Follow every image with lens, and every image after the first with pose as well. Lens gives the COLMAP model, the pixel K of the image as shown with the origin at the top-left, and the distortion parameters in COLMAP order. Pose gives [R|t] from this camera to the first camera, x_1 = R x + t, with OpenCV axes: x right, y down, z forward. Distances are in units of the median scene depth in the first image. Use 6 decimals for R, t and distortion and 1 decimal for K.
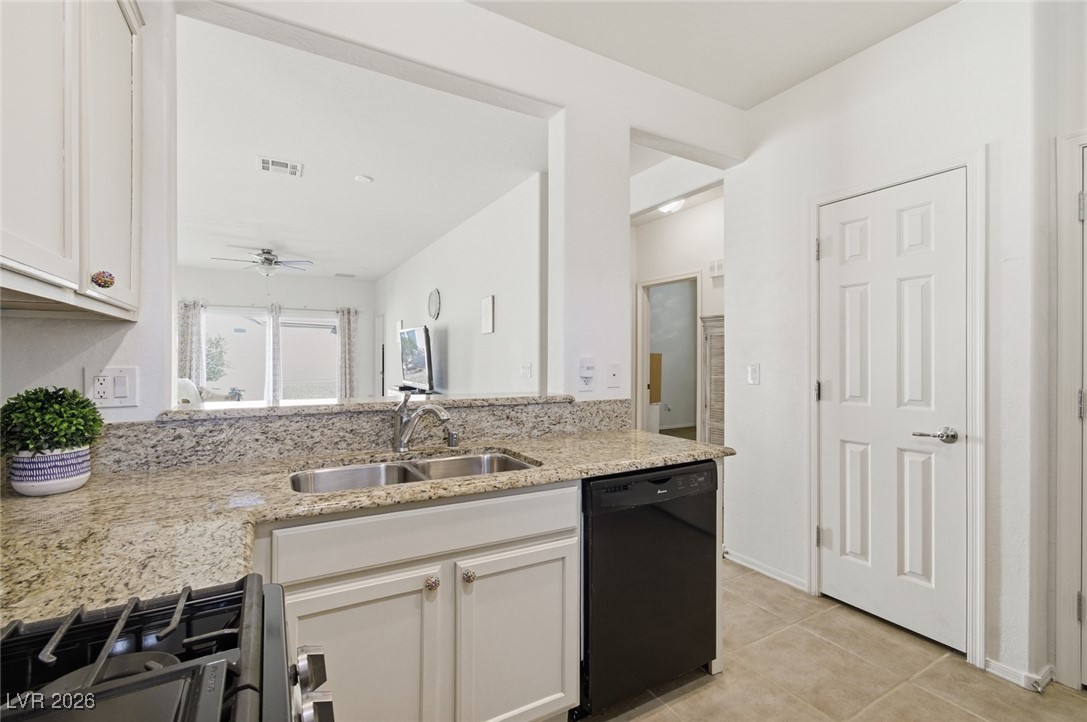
lens RADIAL K [[483.6, 0, 536.0], [0, 483.6, 361.7], [0, 0, 1]] dist [-0.003922, 0.000467]
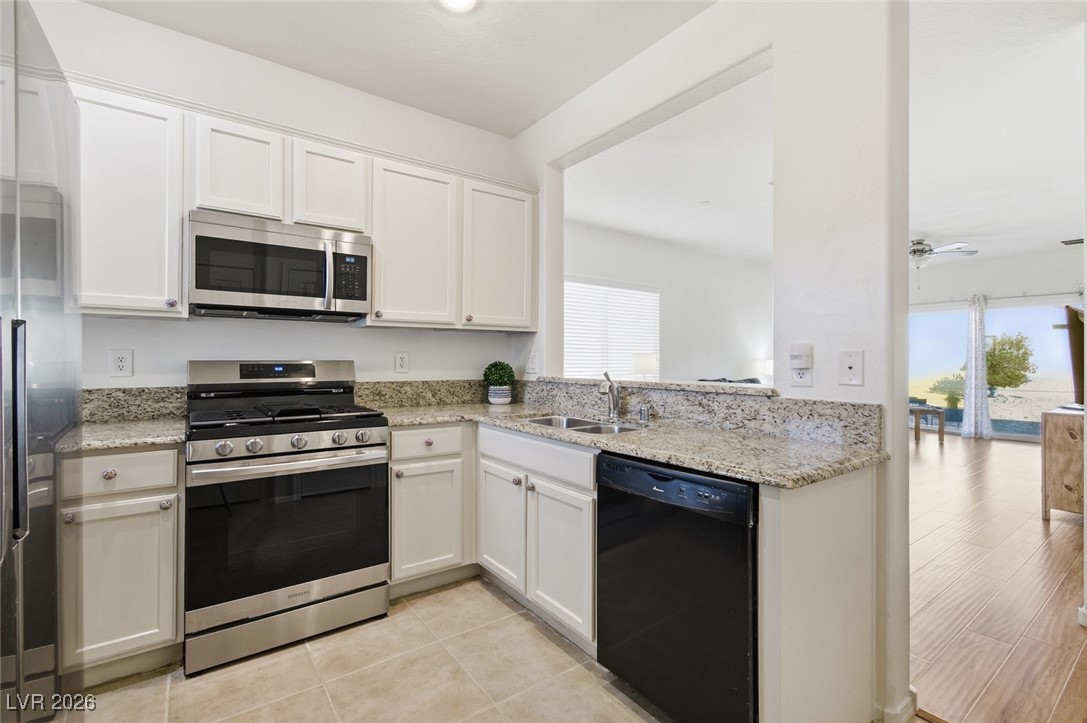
lens RADIAL K [[497.6, 0, 542.3], [0, 497.6, 354.7], [0, 0, 1]] dist [-0.004570, -0.000631]
pose [[0.121641, -0.013481, -0.992483, 0.918179], [-0.010720, 0.999832, -0.014895, 0.029809], [0.992516, 0.012451, 0.121476, 0.533336]]
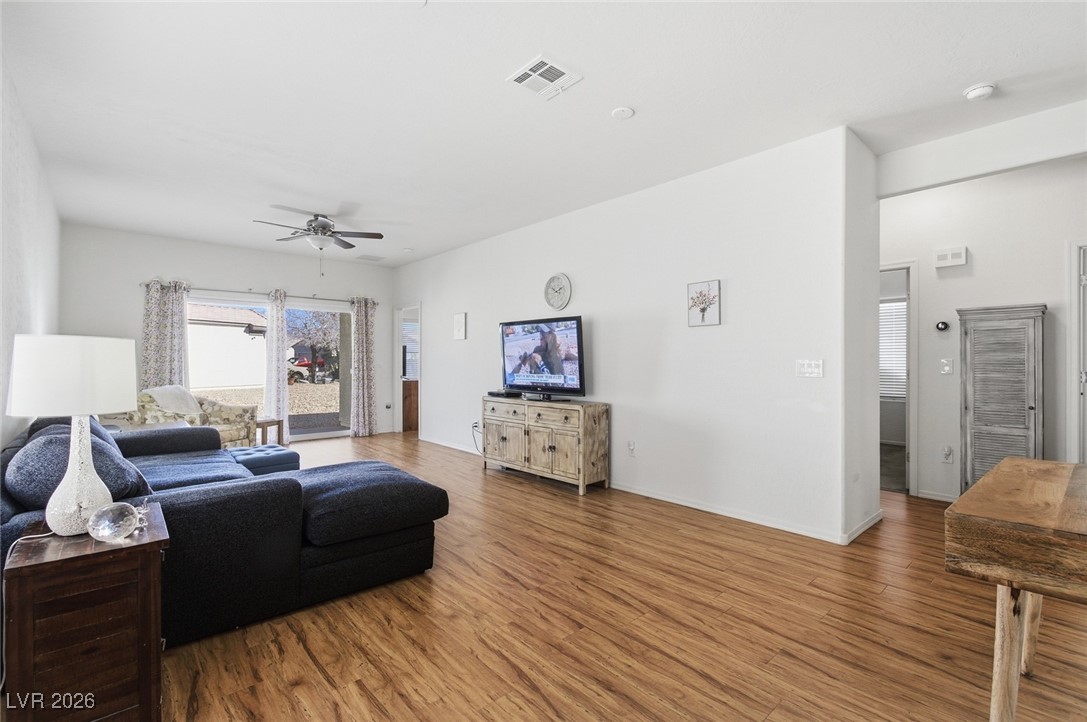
lens RADIAL K [[483.6, 0, 536.0], [0, 483.6, 361.7], [0, 0, 1]] dist [-0.003922, 0.000467]
pose [[0.976738, -0.000937, 0.214434, -1.198003], [0.002652, 0.999967, -0.007708, 0.019183], [-0.214420, 0.008098, 0.976708, 0.563819]]
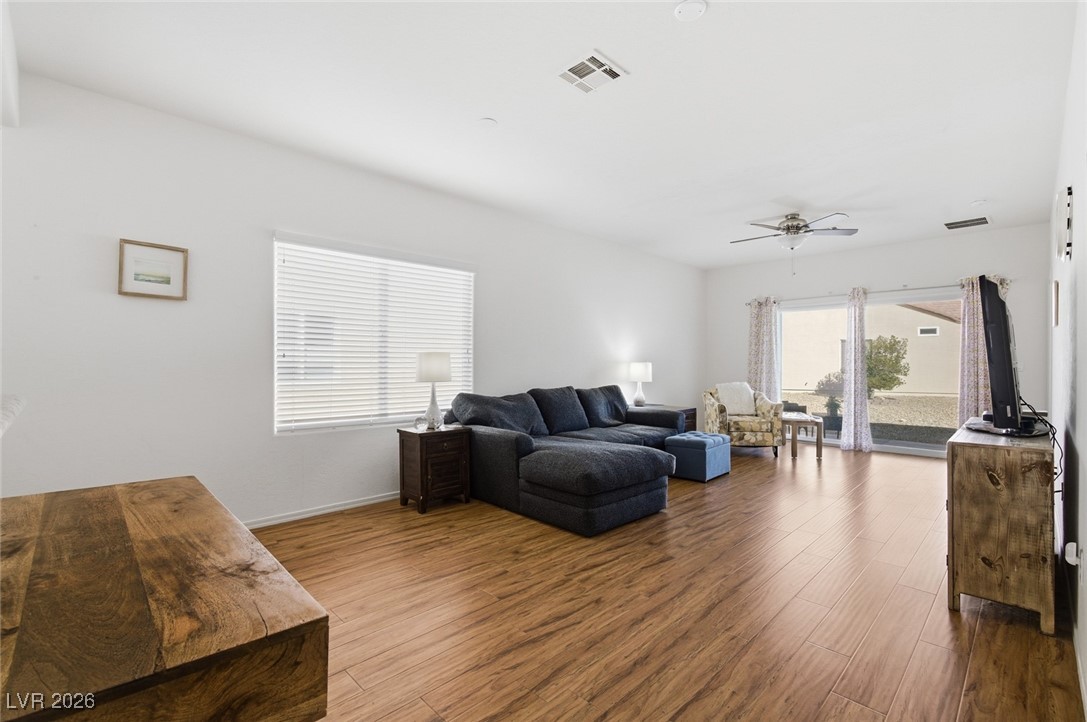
lens RADIAL K [[488.0, 0, 543.5], [0, 488.0, 361.0], [0, 0, 1]] dist [-0.008748, -0.000086]
pose [[0.267657, -0.008927, -0.963473, 0.215506], [-0.008470, 0.999897, -0.011617, 0.026894], [0.963477, 0.011270, 0.267553, 1.313844]]
